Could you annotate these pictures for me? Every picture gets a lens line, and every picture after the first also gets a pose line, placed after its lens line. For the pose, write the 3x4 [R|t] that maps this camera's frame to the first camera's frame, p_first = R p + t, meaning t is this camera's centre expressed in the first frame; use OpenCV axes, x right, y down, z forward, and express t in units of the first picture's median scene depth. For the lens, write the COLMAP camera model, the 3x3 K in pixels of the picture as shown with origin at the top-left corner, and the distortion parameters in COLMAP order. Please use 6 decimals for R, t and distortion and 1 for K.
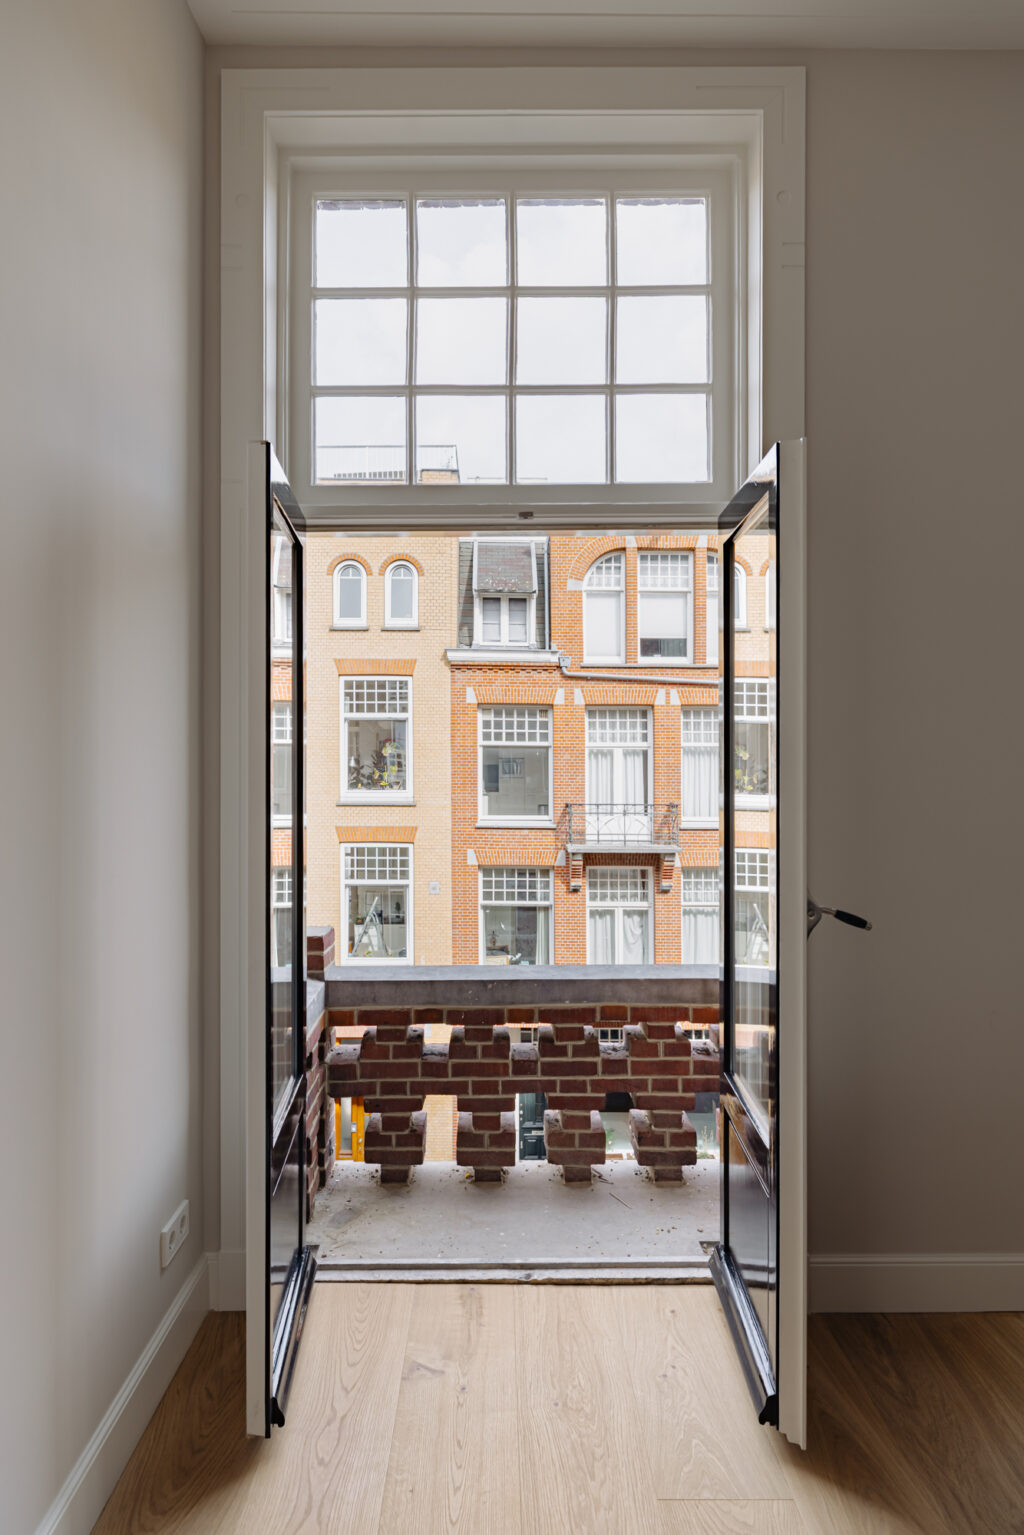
lens RADIAL K [[917.8, 0, 510.2], [0, 917.8, 762.6], [0, 0, 1]] dist [0.003909, 0.000819]
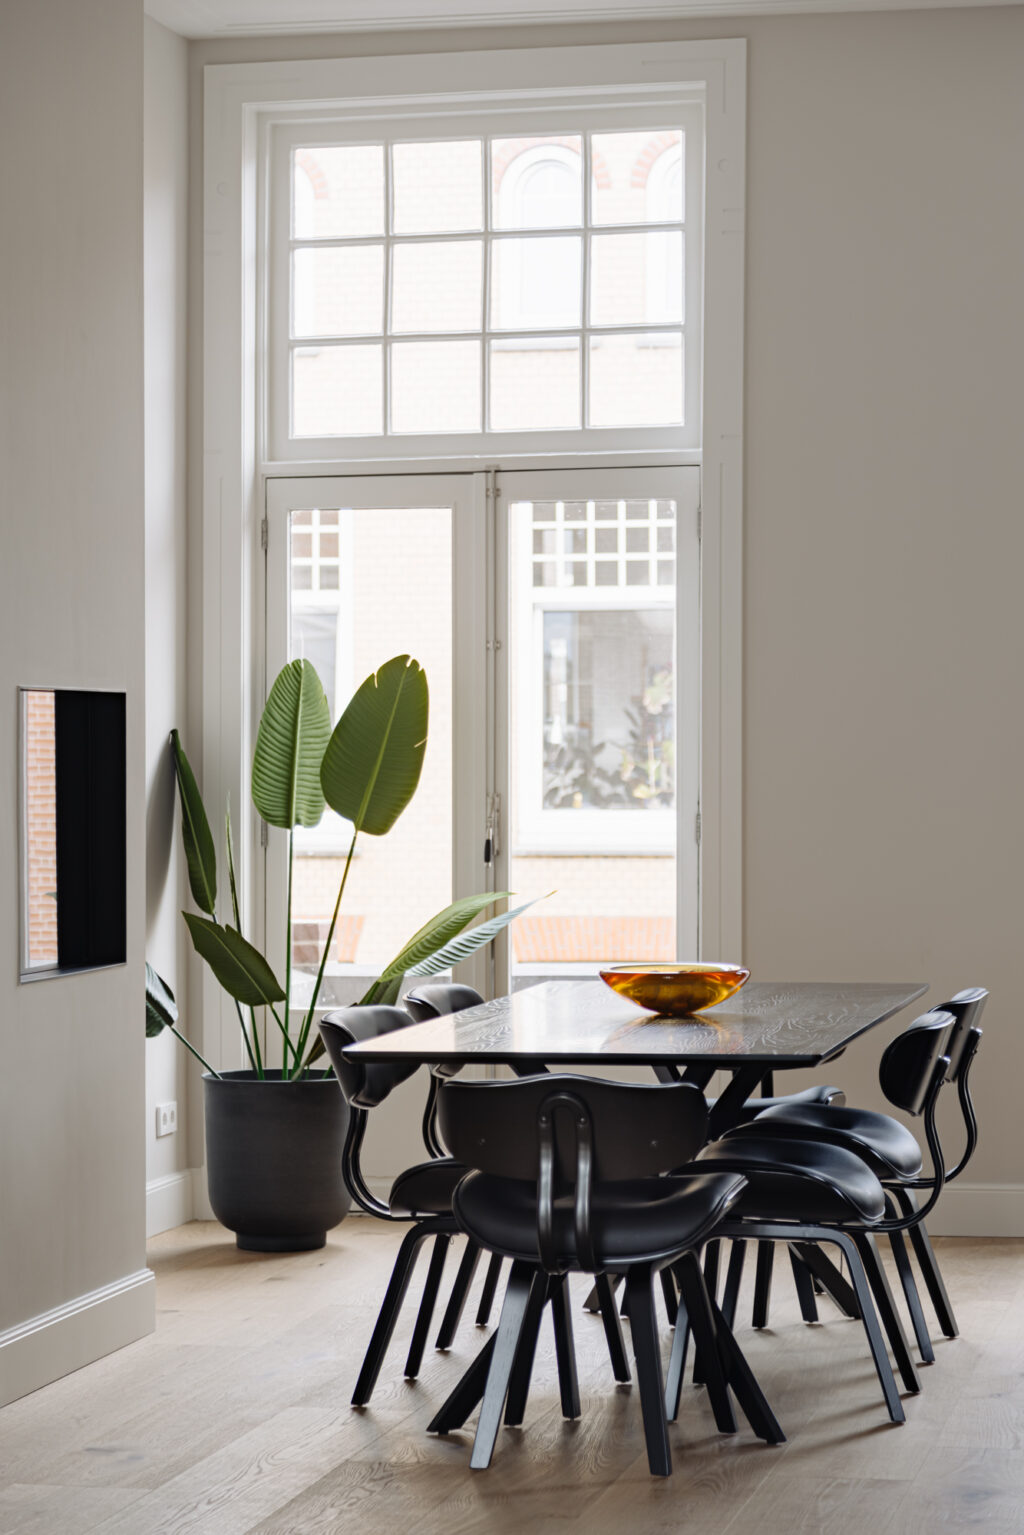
lens RADIAL K [[3766.1, 0, 512.0], [0, 3766.1, 767.5], [0, 0, 1]] dist [0.024222, 0.737026]
pose [[0.975882, -0.001547, -0.218291, 0.907006], [0.002917, 0.999978, 0.005955, 0.032574], [0.218277, -0.006448, 0.975865, -2.929849]]
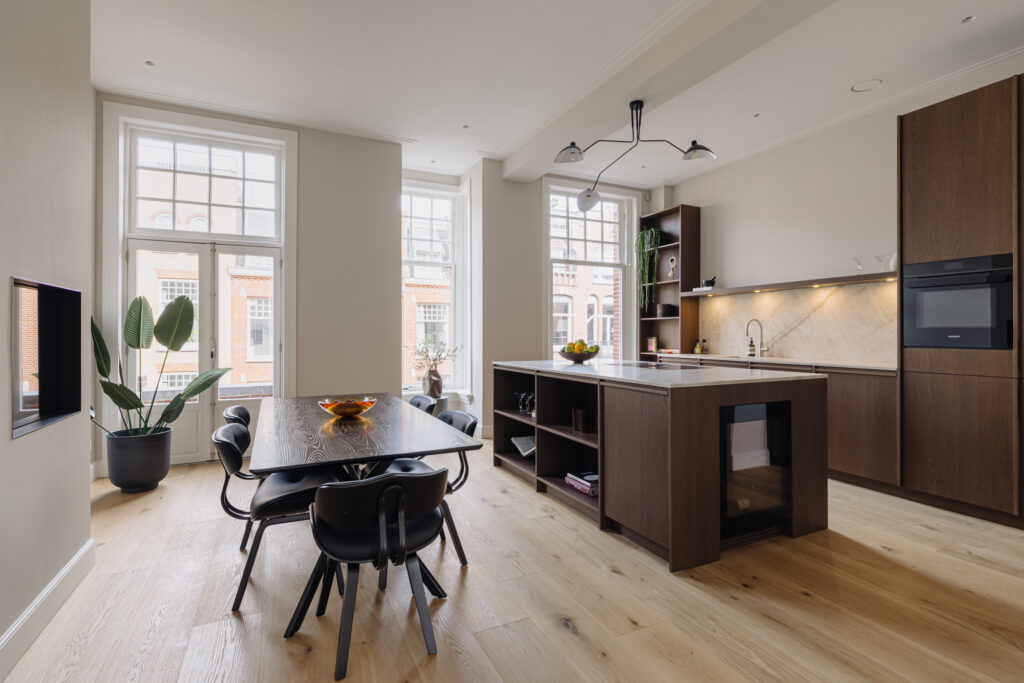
lens RADIAL K [[489.0, 0, 513.2], [0, 489.0, 336.8], [0, 0, 1]] dist [0.001357, 0.000334]
pose [[0.905780, 0.001004, 0.423746, 0.249861], [-0.004624, 0.999961, 0.007514, 0.061148], [-0.423722, -0.008765, 0.905750, -1.104948]]
